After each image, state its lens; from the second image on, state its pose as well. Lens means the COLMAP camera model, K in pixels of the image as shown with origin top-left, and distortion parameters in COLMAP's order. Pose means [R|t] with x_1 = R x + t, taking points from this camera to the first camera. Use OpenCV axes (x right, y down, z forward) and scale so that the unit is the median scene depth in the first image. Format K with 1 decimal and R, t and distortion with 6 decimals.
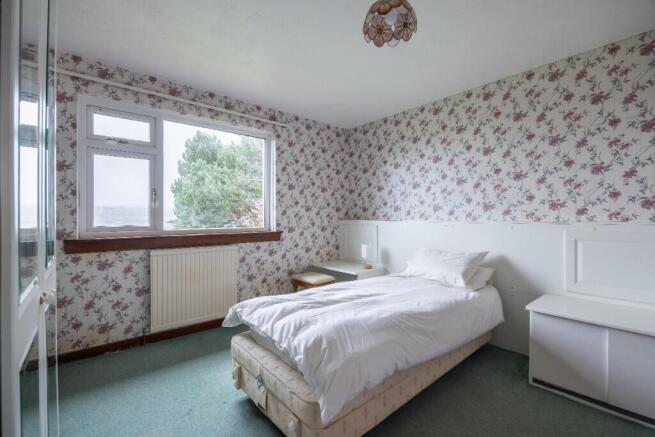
lens RADIAL K [[296.5, 0, 334.2], [0, 296.5, 215.5], [0, 0, 1]] dist [-0.003750, 0.000740]
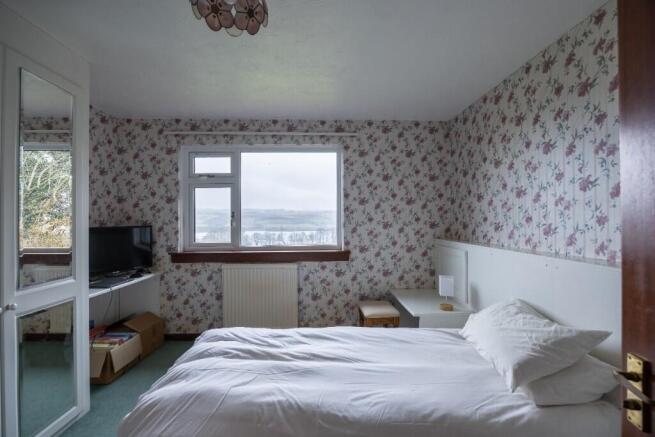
lens RADIAL K [[296.5, 0, 329.3], [0, 296.5, 214.8], [0, 0, 1]] dist [-0.003750, 0.000740]
pose [[0.769498, -0.010735, -0.638559, 0.380776], [0.007046, 0.999941, -0.008320, -0.053839], [0.638611, 0.001903, 0.769528, 0.271874]]
